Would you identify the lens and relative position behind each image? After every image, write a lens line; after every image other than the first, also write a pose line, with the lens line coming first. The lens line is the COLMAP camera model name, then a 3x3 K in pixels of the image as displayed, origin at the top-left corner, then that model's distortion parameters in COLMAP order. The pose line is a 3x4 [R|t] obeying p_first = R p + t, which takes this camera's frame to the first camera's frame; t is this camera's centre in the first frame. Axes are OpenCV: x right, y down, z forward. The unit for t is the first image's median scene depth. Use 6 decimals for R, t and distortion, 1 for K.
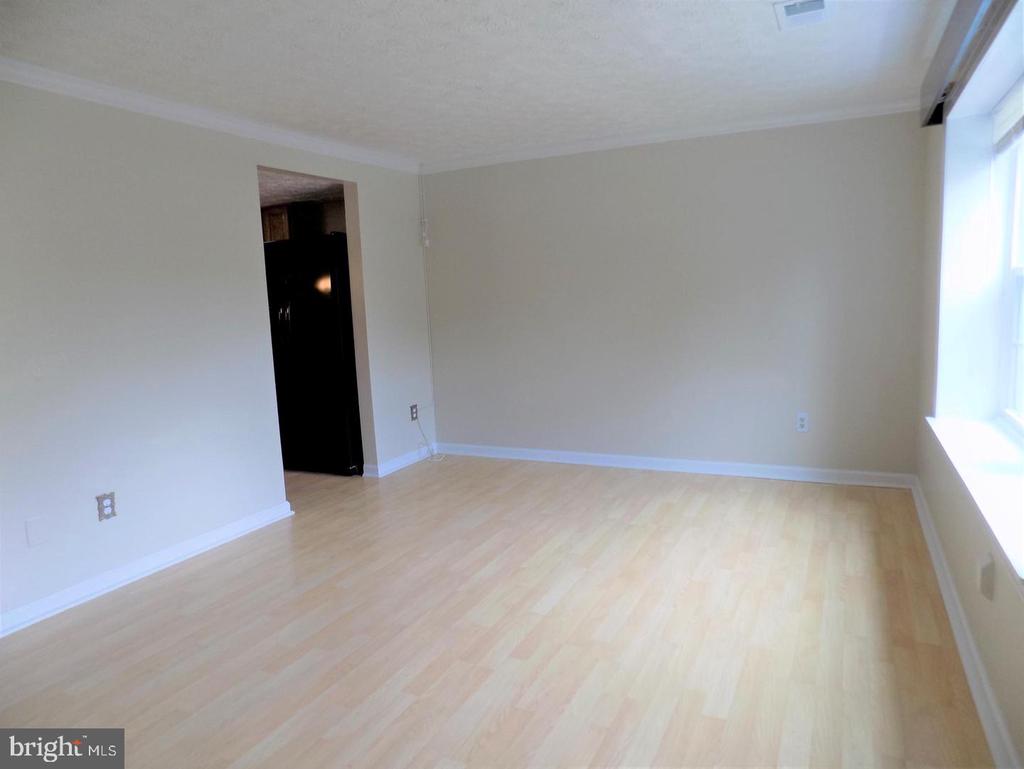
lens RADIAL K [[692.3, 0, 516.2], [0, 692.3, 379.1], [0, 0, 1]] dist [-0.067065, 0.061962]
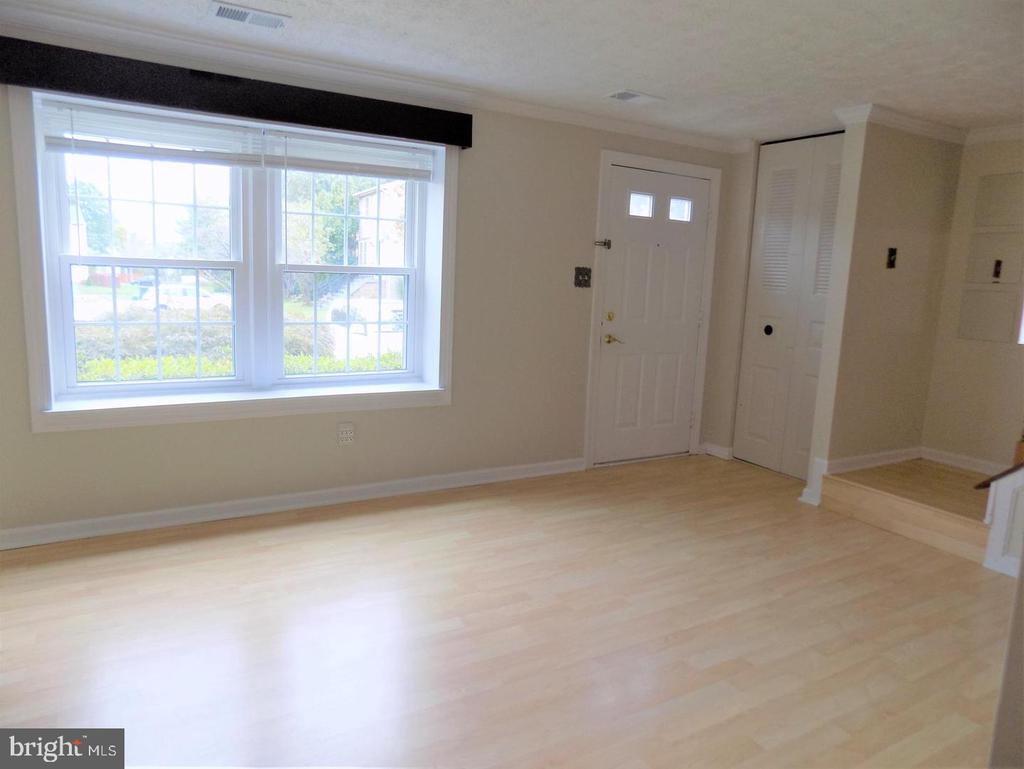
lens RADIAL K [[692.3, 0, 516.2], [0, 692.3, 379.1], [0, 0, 1]] dist [-0.067065, 0.061962]
pose [[-0.835022, -0.075634, 0.544993, -0.591891], [0.062388, 0.971104, 0.230358, -0.218196], [-0.546668, 0.226356, -0.806174, 1.877559]]
